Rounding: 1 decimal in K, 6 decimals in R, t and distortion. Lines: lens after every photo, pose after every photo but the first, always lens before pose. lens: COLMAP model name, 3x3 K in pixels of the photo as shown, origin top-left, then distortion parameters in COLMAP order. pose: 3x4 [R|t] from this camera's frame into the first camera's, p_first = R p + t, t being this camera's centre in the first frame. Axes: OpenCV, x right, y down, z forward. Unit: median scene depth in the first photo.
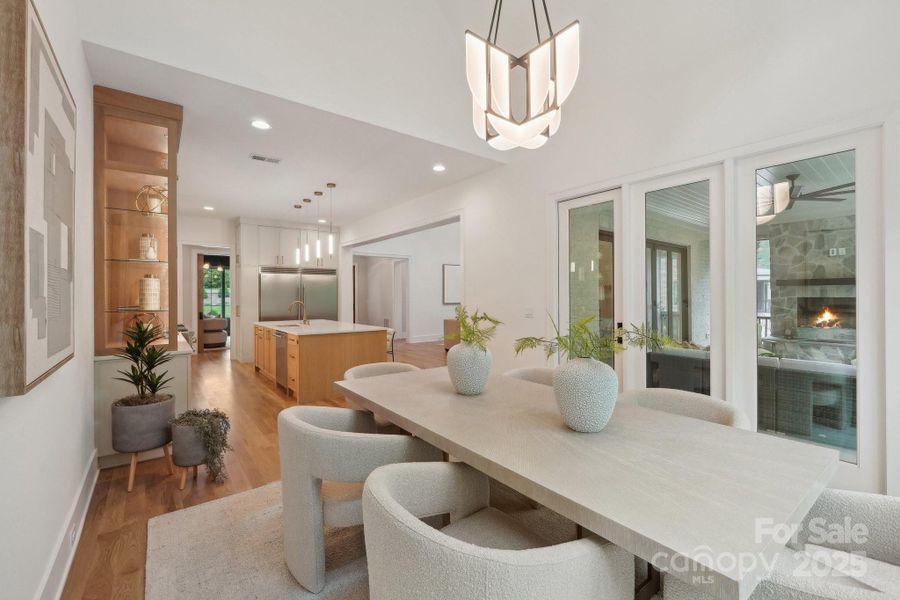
lens RADIAL K [[380.1, 0, 448.6], [0, 380.1, 297.7], [0, 0, 1]] dist [-0.003148, 0.000032]
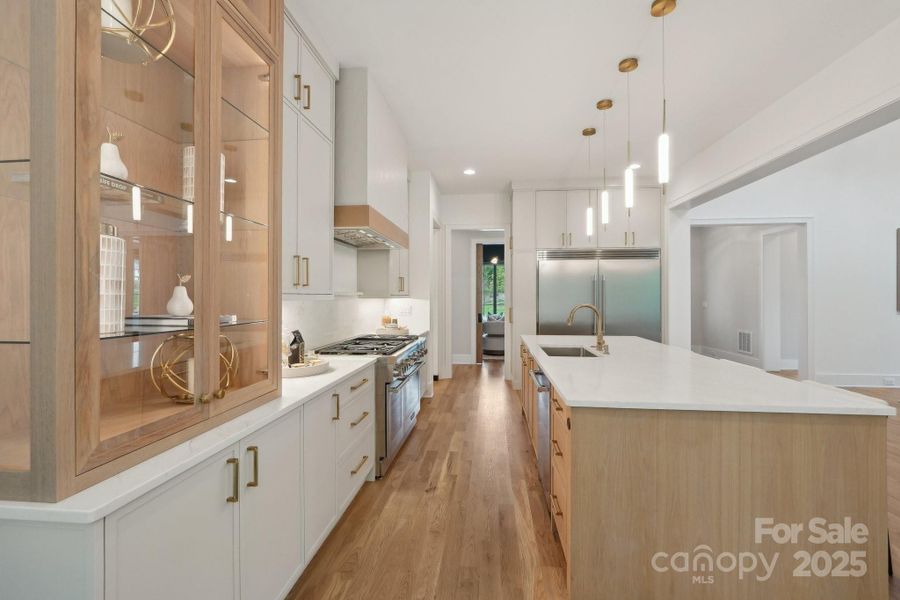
lens RADIAL K [[380.1, 0, 448.1], [0, 380.1, 297.6], [0, 0, 1]] dist [-0.003148, 0.000032]
pose [[0.720093, 0.006763, -0.693845, -0.128996], [-0.003765, 0.999976, 0.005839, -0.000244], [0.693868, -0.001592, 0.720101, 0.369540]]
